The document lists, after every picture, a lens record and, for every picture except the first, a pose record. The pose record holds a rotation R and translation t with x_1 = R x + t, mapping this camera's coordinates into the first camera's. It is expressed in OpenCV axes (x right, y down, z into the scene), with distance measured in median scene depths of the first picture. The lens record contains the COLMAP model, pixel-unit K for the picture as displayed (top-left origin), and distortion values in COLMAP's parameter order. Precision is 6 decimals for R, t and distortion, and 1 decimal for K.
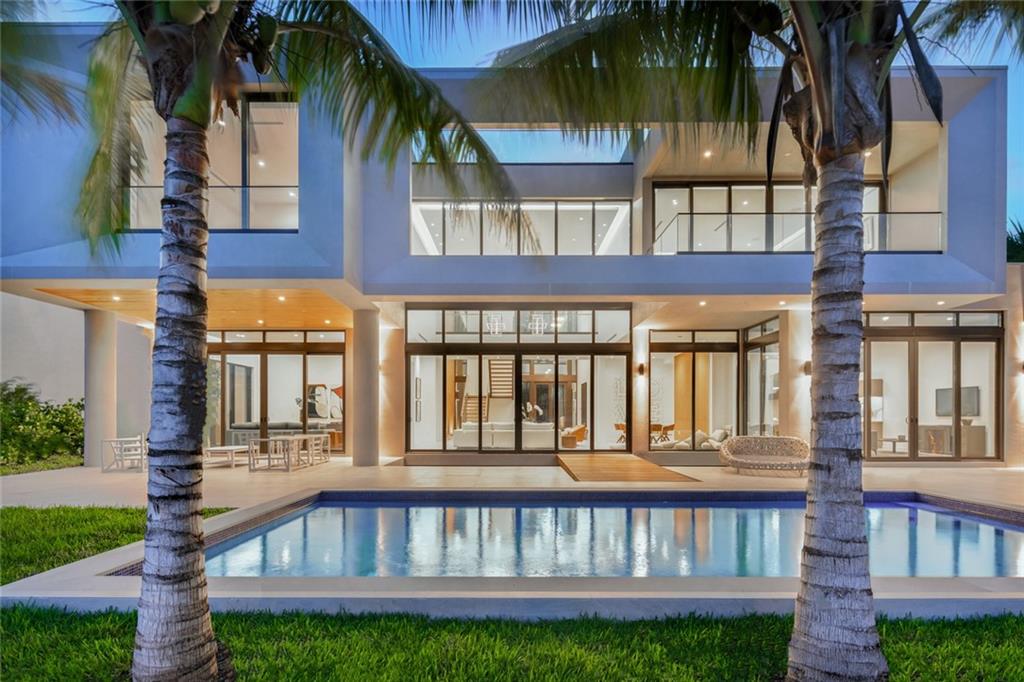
lens RADIAL K [[508.4, 0, 512.0], [0, 508.4, 341.0], [0, 0, 1]] dist [0.001166, 0.000149]
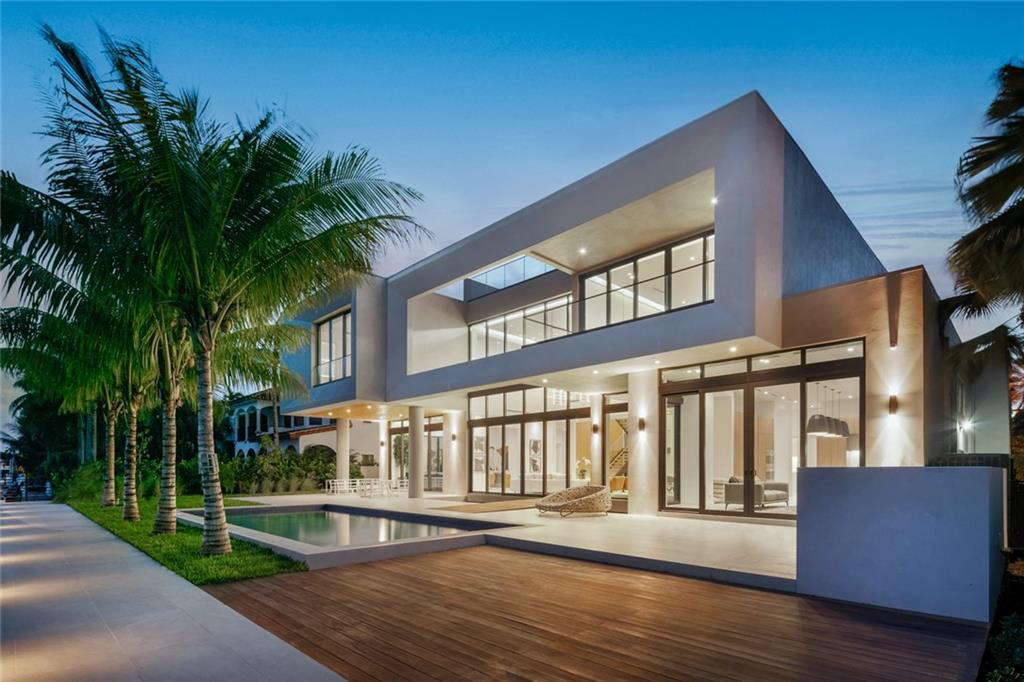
lens RADIAL K [[521.8, 0, 512.0], [0, 521.8, 341.0], [0, 0, 1]] dist [-0.024206, -0.000077]
pose [[0.678340, -0.174144, -0.713813, 1.079746], [0.111999, 0.984661, -0.133788, -0.005313], [0.726162, 0.010807, 0.687439, 0.021750]]
